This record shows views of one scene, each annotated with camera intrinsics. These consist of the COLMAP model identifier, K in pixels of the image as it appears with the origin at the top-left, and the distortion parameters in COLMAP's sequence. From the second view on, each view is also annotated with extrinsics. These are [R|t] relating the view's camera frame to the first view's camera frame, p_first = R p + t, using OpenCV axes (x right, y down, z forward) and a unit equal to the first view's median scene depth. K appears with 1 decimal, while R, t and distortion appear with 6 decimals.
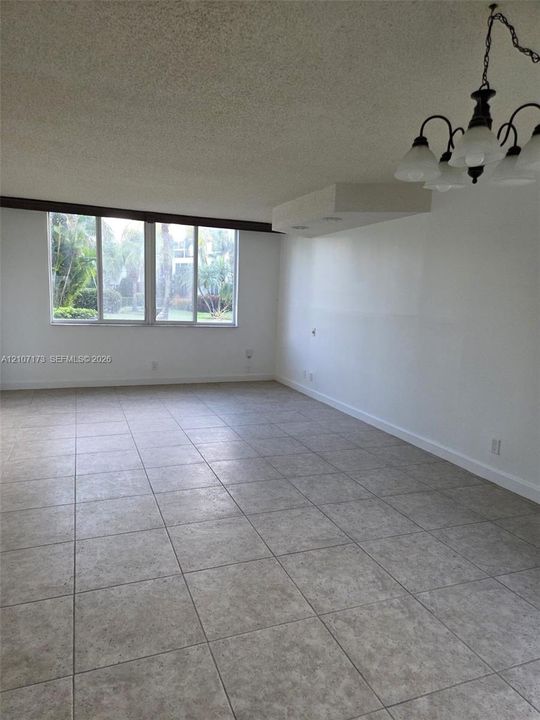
lens RADIAL K [[483.2, 0, 263.8], [0, 483.2, 366.7], [0, 0, 1]] dist [0.055584, -0.031723]
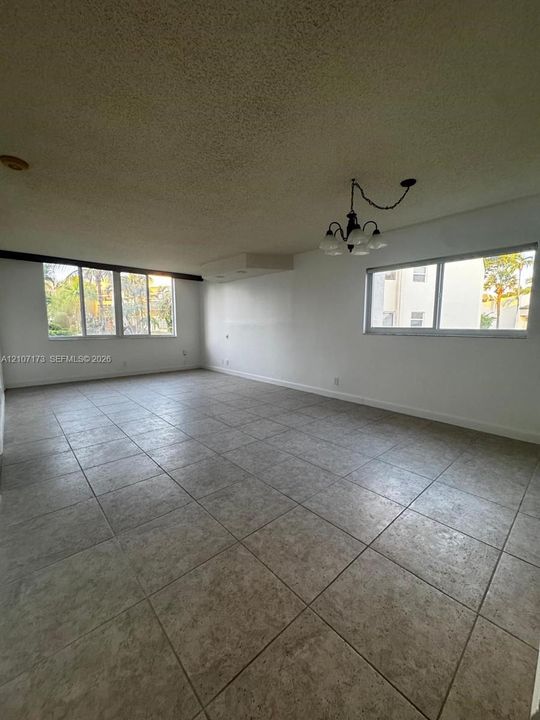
lens RADIAL K [[288.7, 0, 270.9], [0, 288.7, 363.1], [0, 0, 1]] dist [-0.003766, -0.000023]
pose [[0.931781, -0.074424, 0.355309, -0.137495], [0.078202, 0.996931, 0.003739, 0.035006], [-0.354497, 0.024302, 0.934741, -0.041095]]
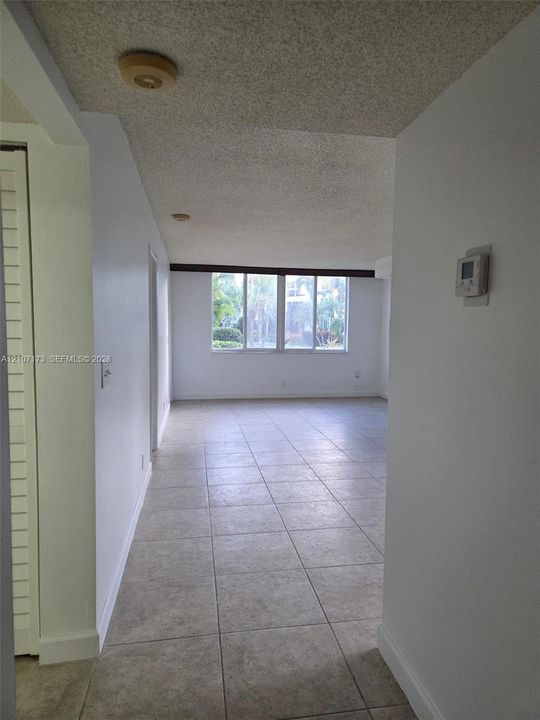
lens RADIAL K [[483.2, 0, 272.9], [0, 483.2, 363.2], [0, 0, 1]] dist [0.055584, -0.031723]
pose [[0.979300, -0.010052, -0.202163, 0.009988], [-0.006136, 0.996833, -0.079287, 0.055113], [0.202320, 0.078887, 0.976137, -0.316340]]
